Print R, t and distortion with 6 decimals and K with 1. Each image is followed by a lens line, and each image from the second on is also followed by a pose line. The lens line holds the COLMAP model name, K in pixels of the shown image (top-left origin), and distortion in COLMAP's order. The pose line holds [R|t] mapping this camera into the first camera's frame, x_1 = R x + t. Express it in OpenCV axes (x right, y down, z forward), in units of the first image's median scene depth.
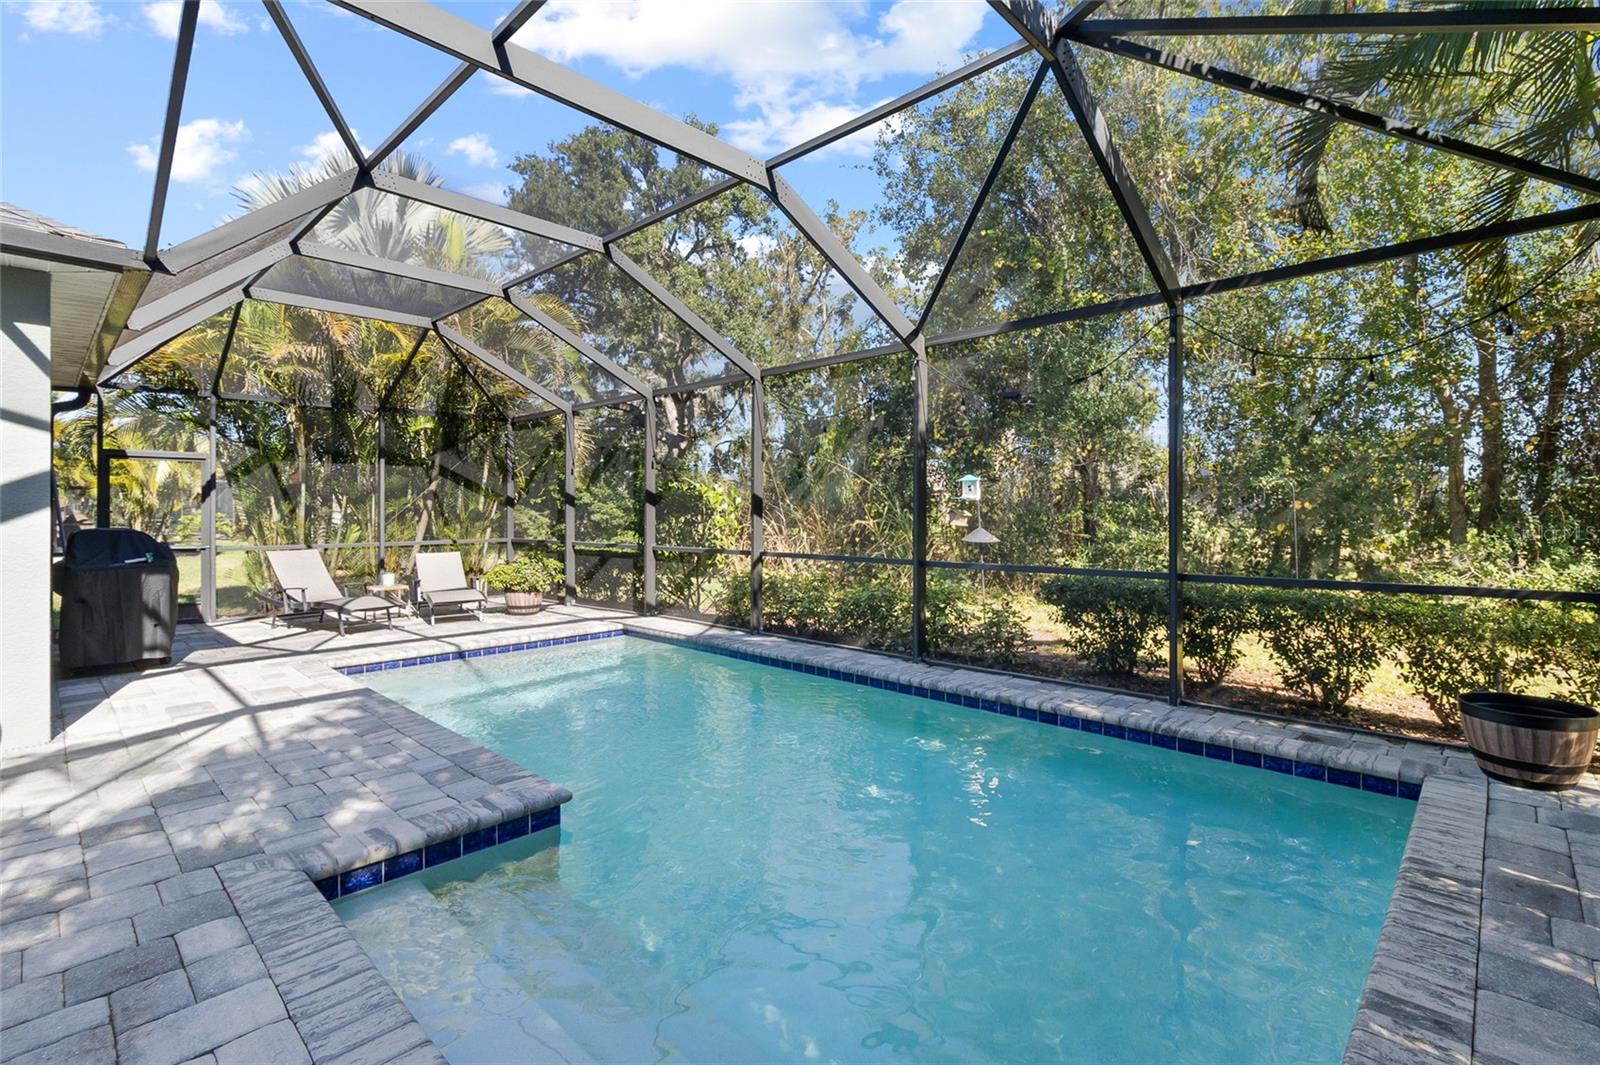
lens RADIAL K [[739.6, 0, 843.6], [0, 739.6, 508.8], [0, 0, 1]] dist [-0.000965, -0.000179]
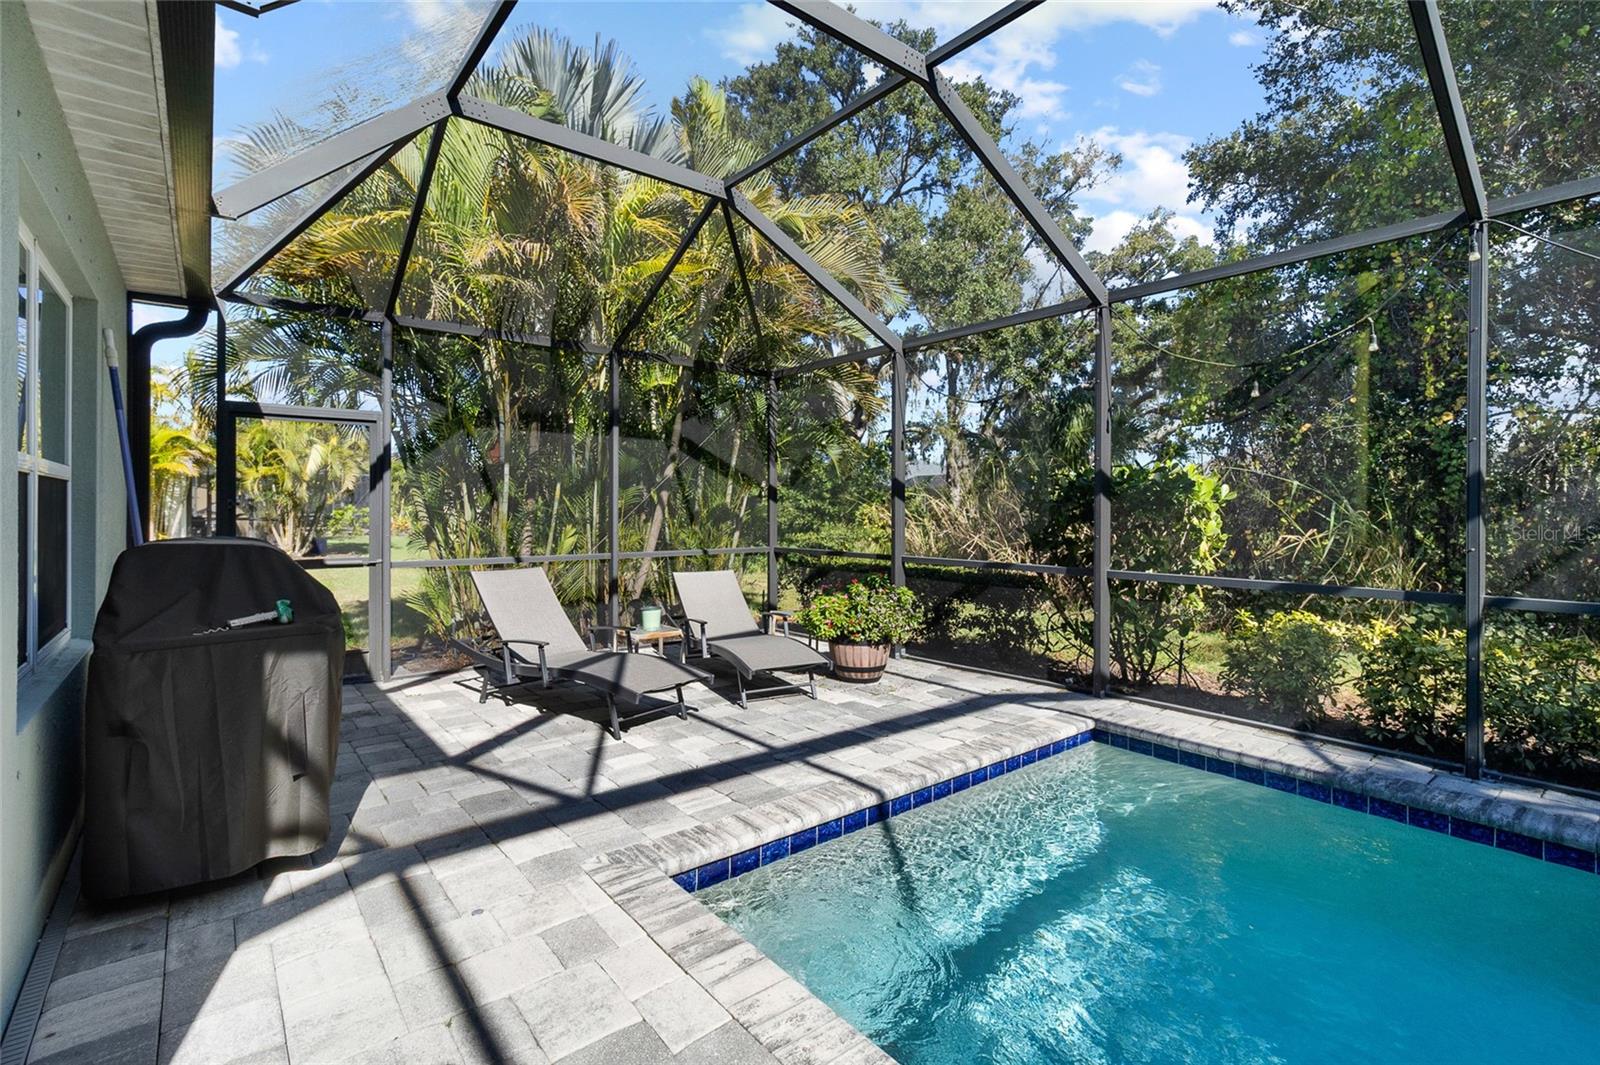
lens RADIAL K [[739.6, 0, 842.4], [0, 739.6, 511.7], [0, 0, 1]] dist [-0.000965, -0.000179]
pose [[0.992060, 0.006592, -0.125590, -0.379611], [-0.005848, 0.999963, 0.006296, 0.003090], [0.125627, -0.005512, 0.992062, 0.413881]]
